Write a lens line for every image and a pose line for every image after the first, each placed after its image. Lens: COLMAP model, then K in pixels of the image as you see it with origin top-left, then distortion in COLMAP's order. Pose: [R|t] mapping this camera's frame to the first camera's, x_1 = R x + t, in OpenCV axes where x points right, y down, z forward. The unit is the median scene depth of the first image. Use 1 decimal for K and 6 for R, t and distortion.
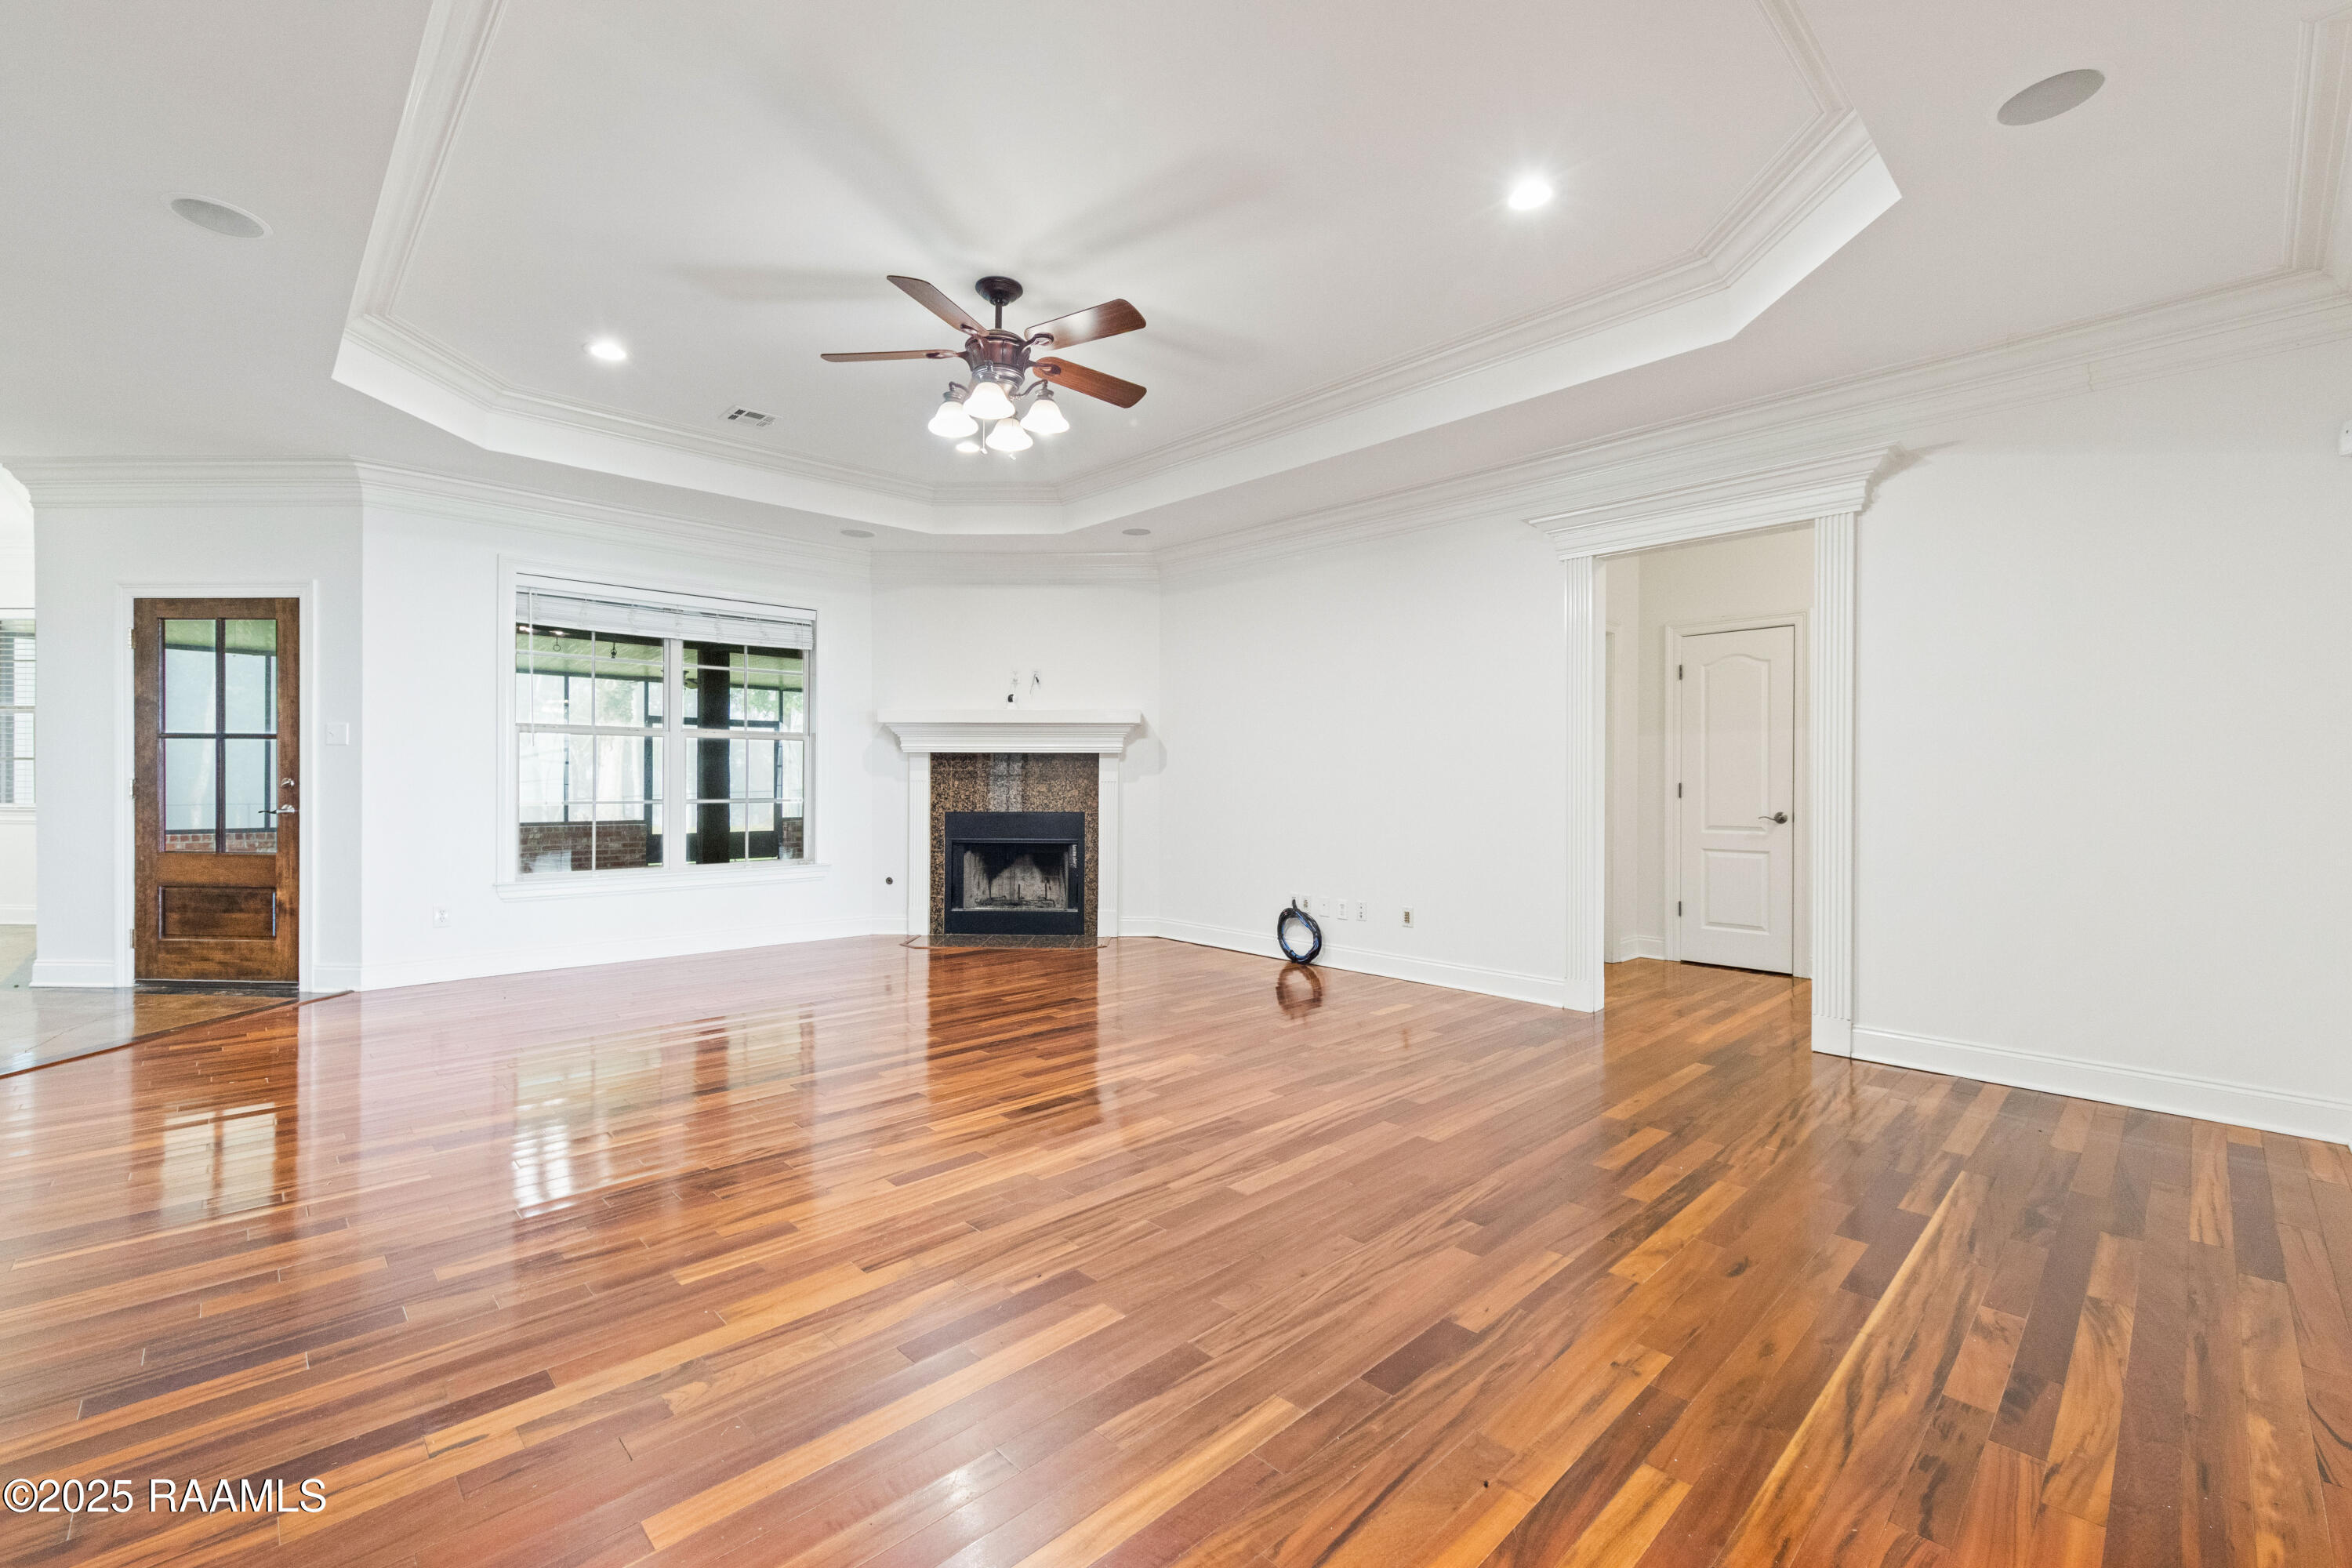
lens RADIAL K [[984.1, 0, 1163.5], [0, 984.1, 787.2], [0, 0, 1]] dist [0.004813, 0.000152]
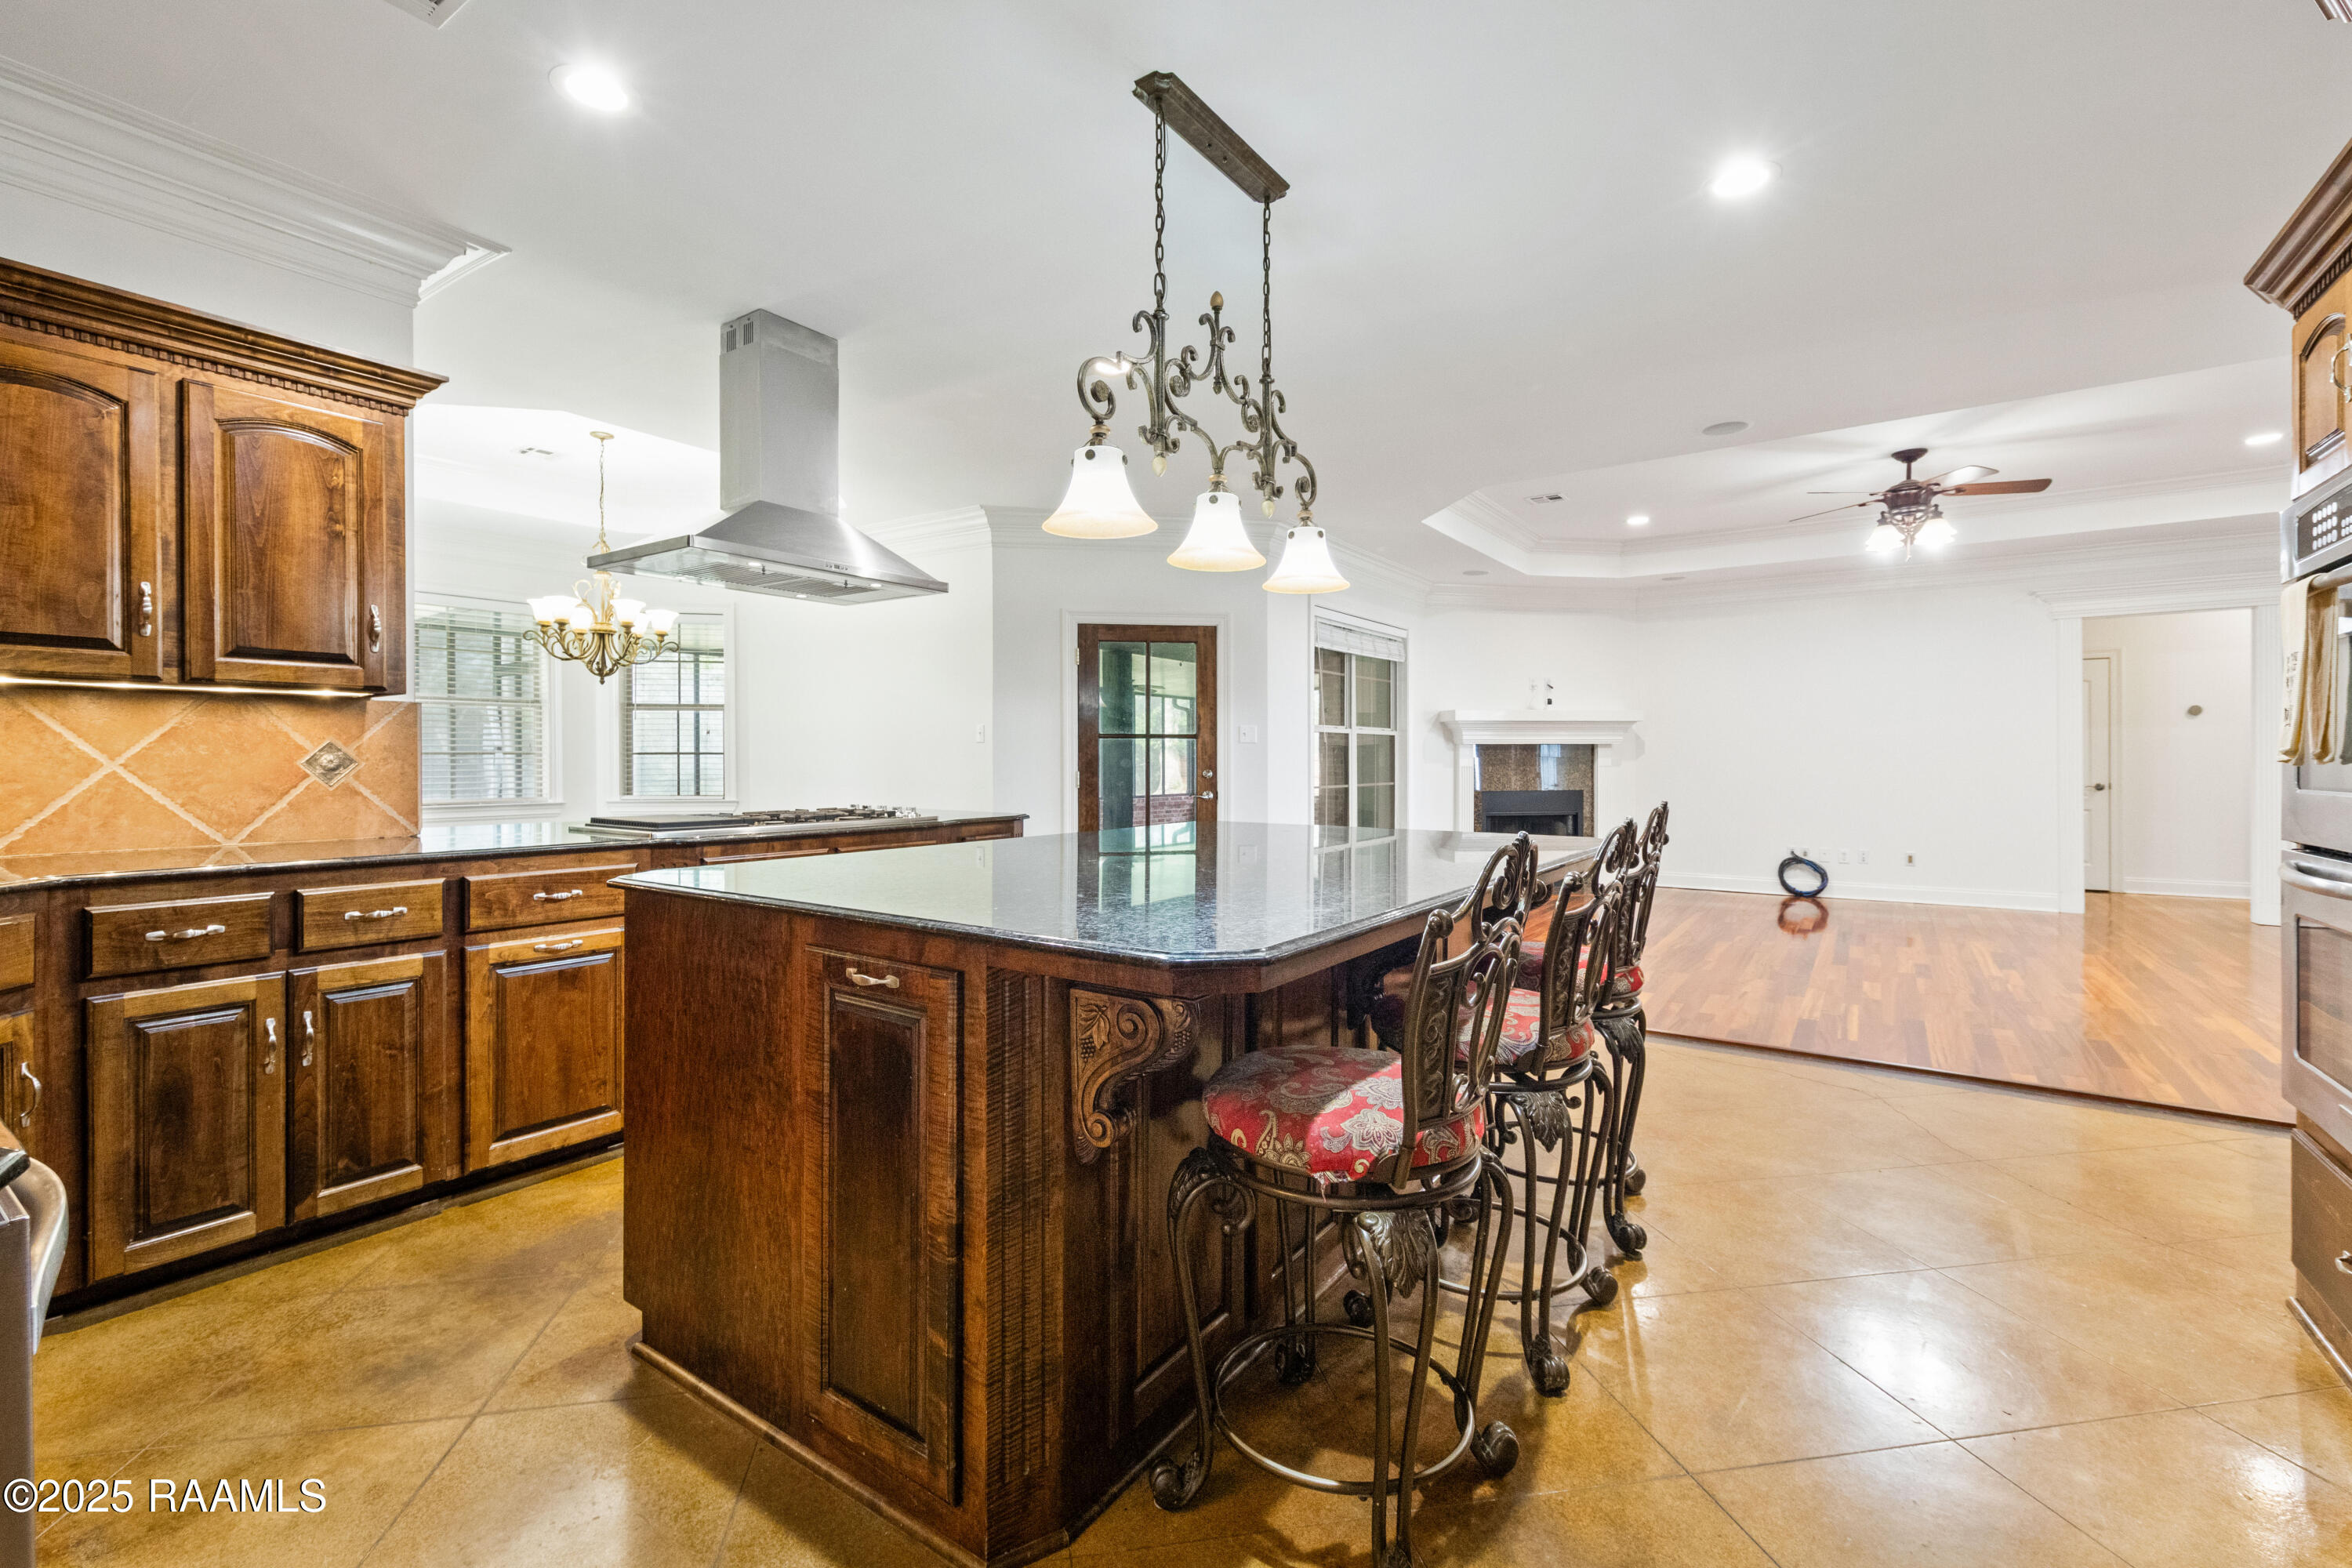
lens RADIAL K [[1014.1, 0, 1166.1], [0, 1014.1, 767.3], [0, 0, 1]] dist [-0.001414, -0.000239]
pose [[0.980277, -0.008650, 0.197440, -1.101909], [0.008766, 0.999962, 0.000286, -0.012069], [-0.197435, 0.001450, 0.980315, -0.233070]]
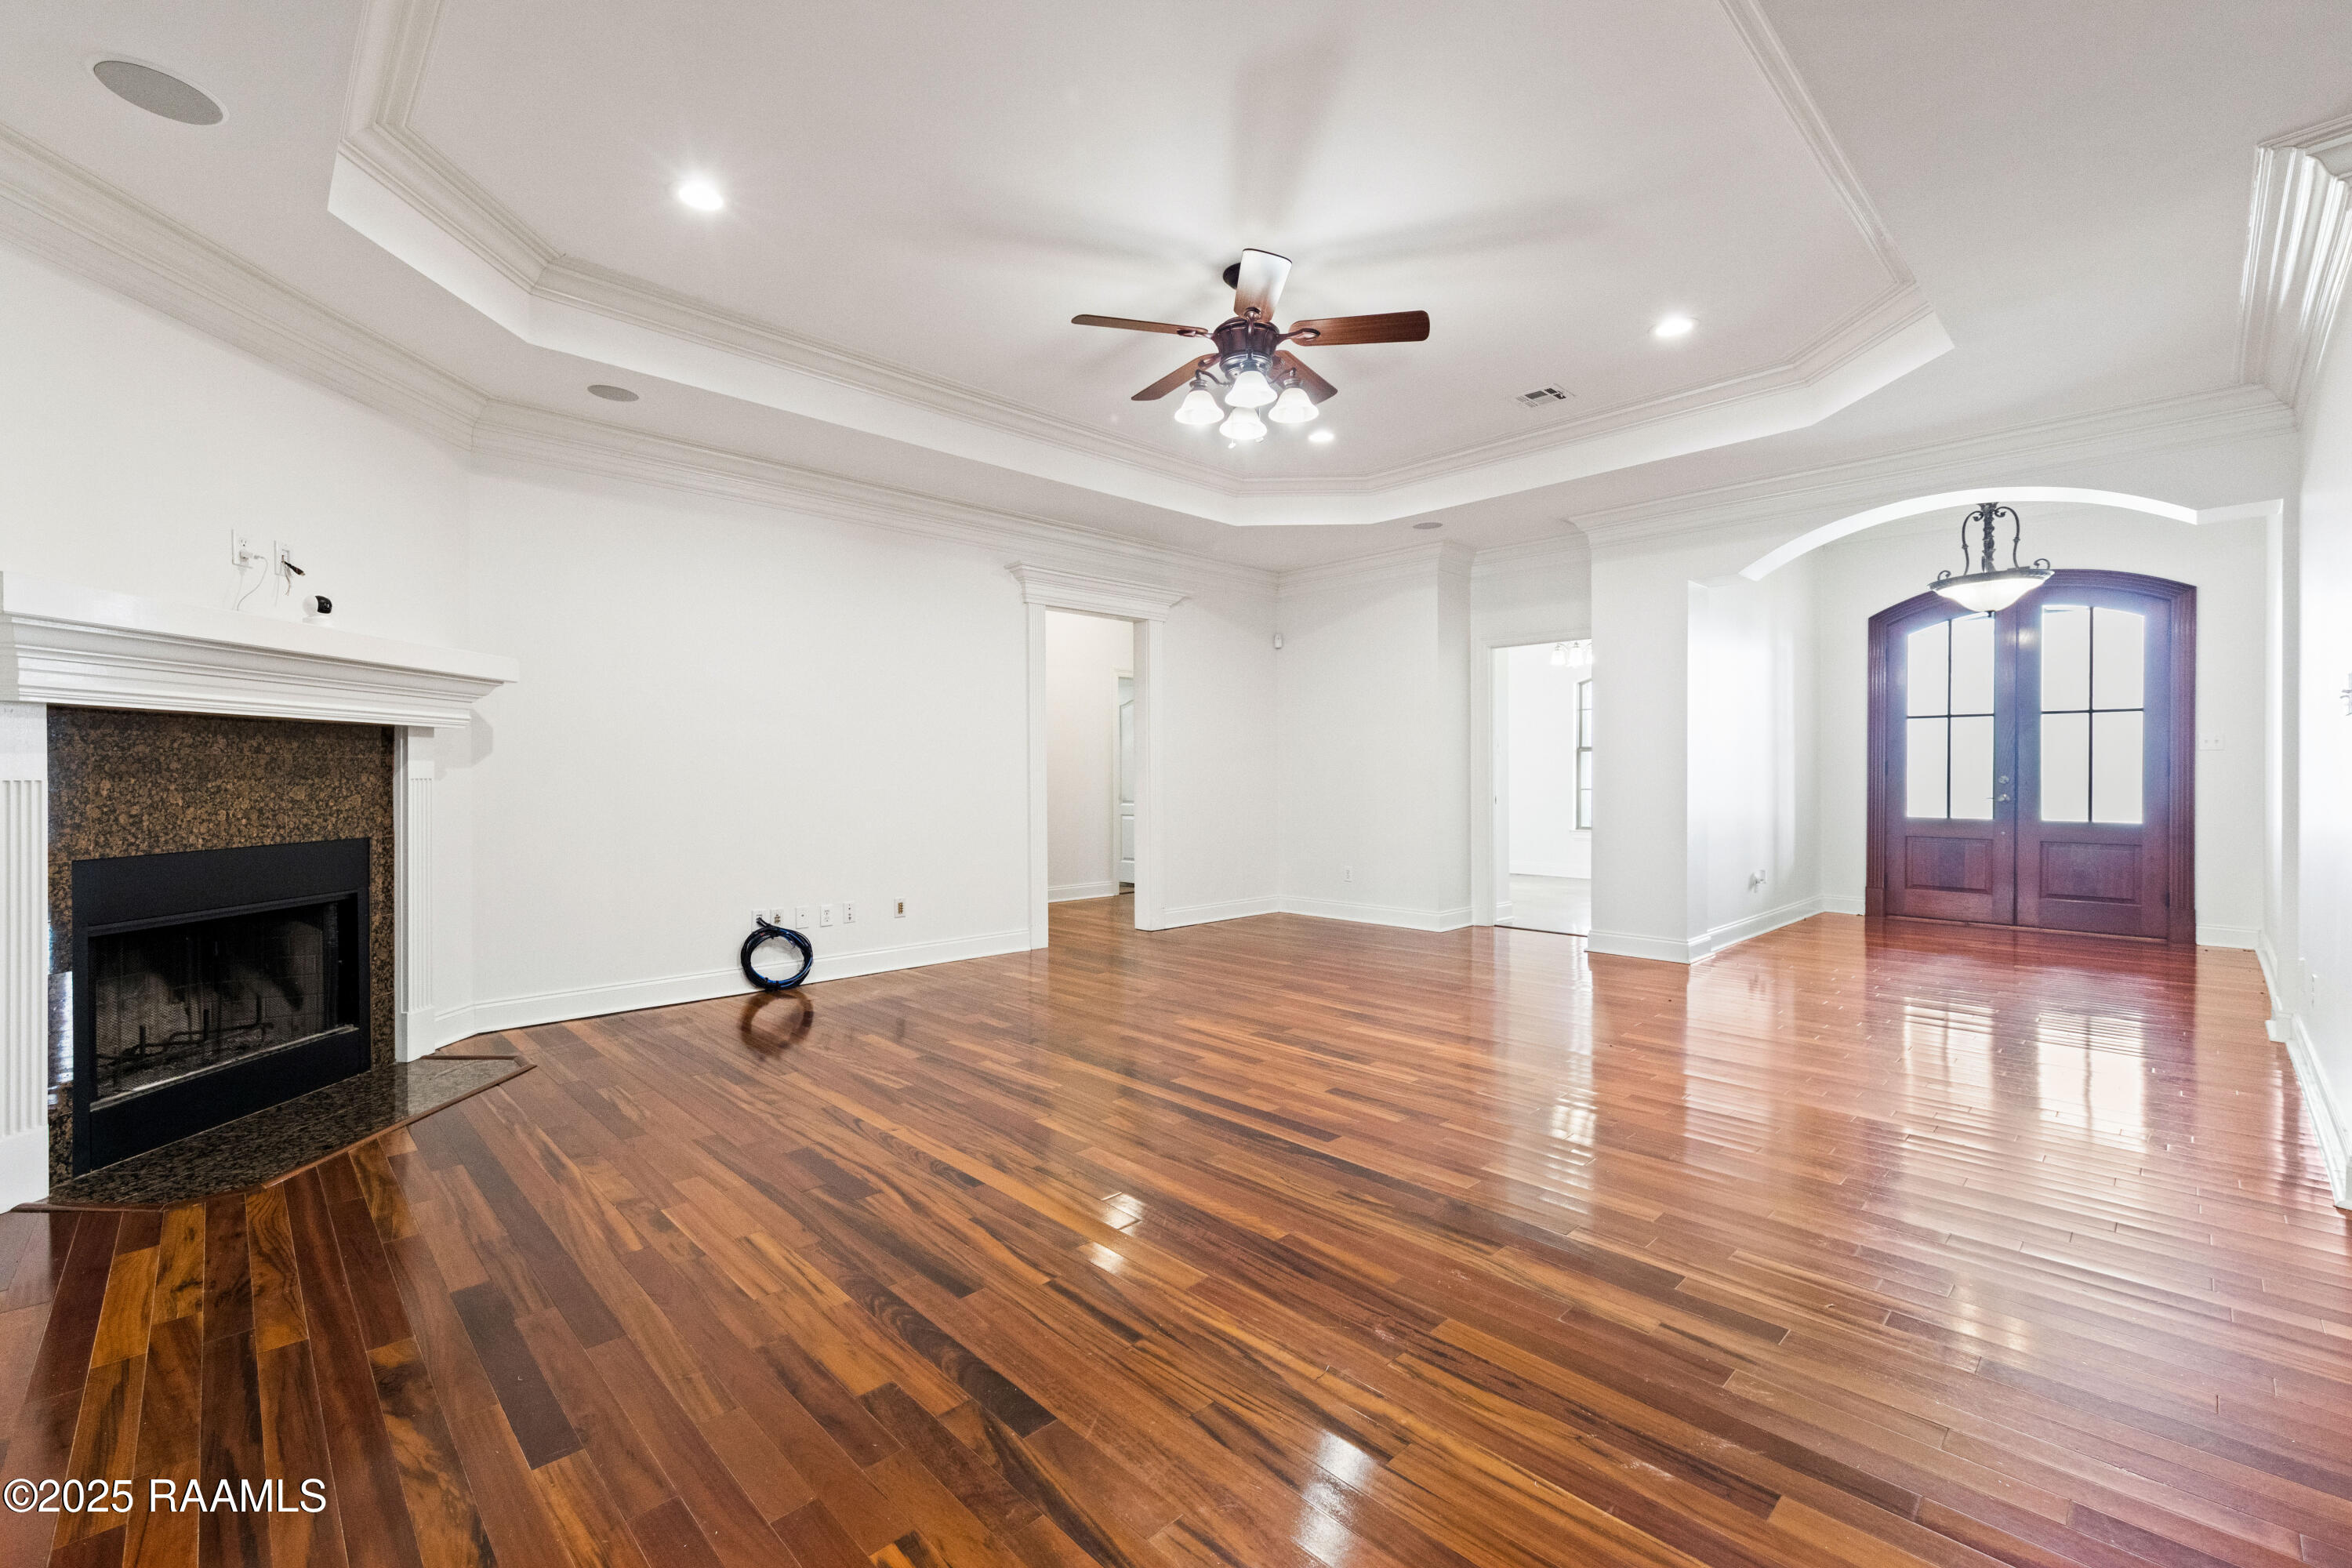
lens RADIAL K [[987.7, 0, 1154.2], [0, 987.7, 777.6], [0, 0, 1]] dist [0.005008, 0.000269]
pose [[-0.007143, -0.008548, 0.999938, -0.774359], [0.009356, 0.999919, 0.008614, -0.008850], [-0.999931, 0.009417, -0.007062, 0.737400]]
